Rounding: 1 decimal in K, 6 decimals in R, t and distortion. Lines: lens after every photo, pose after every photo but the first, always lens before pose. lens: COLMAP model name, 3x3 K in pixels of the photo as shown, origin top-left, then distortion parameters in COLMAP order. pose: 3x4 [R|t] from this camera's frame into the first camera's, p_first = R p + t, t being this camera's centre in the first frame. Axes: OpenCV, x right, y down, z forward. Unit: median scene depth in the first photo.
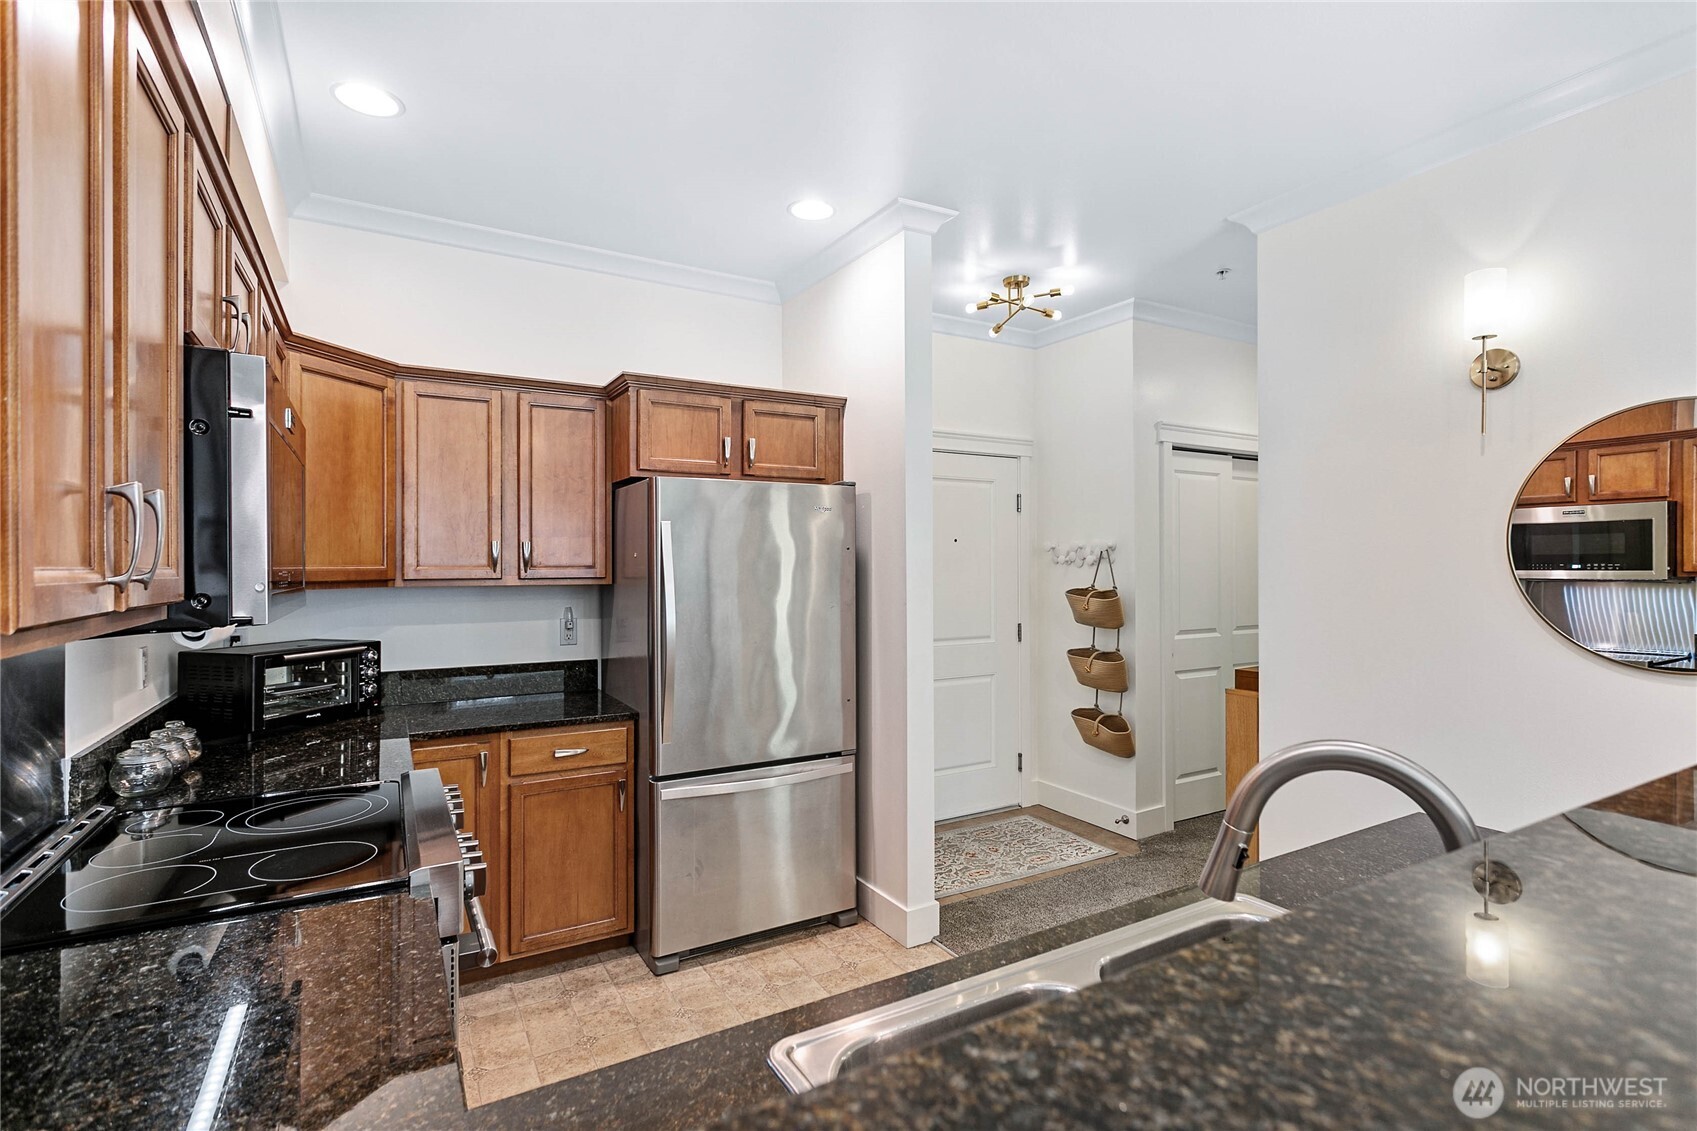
lens RADIAL K [[817.9, 0, 853.4], [0, 817.9, 555.3], [0, 0, 1]] dist [-0.000443, 0.000560]
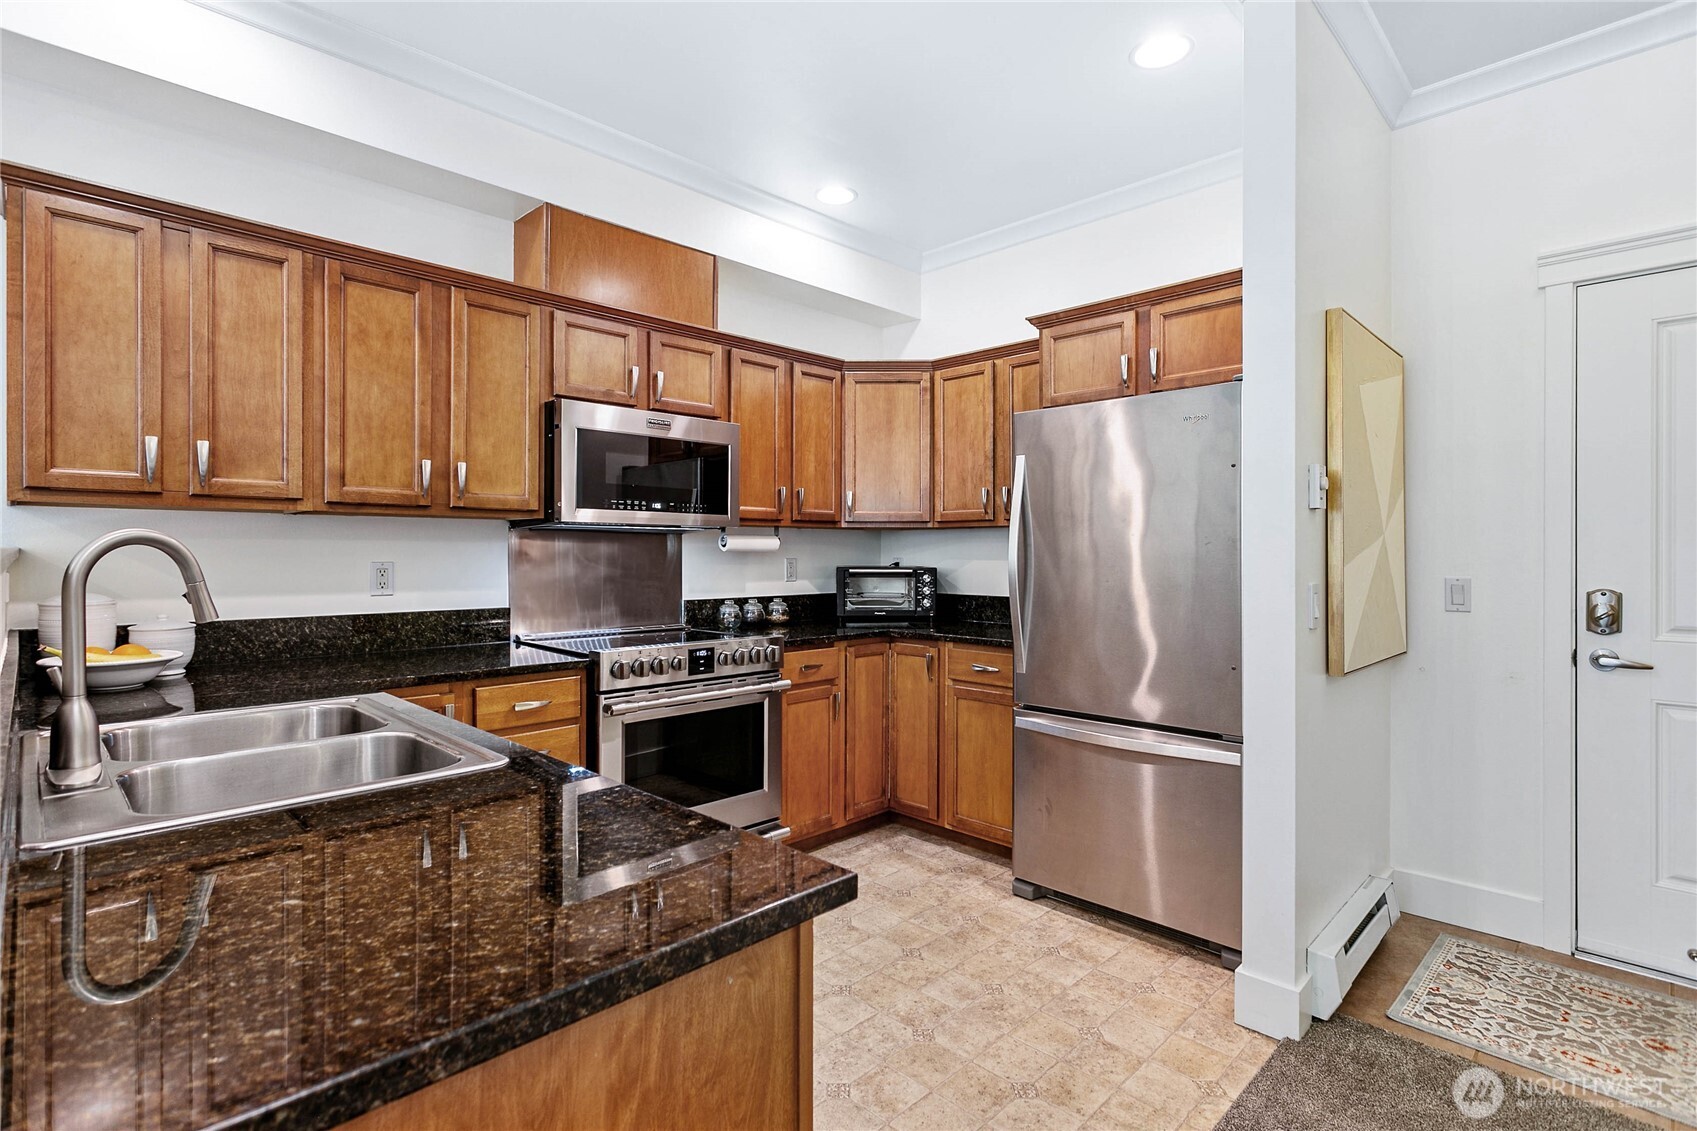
lens RADIAL K [[817.9, 0, 853.4], [0, 817.9, 555.3], [0, 0, 1]] dist [-0.000443, 0.000560]
pose [[0.257290, 0.004004, -0.966326, 0.671448], [0.003107, 0.999983, 0.004971, 0.074165], [0.966329, -0.004281, 0.257273, 0.509276]]
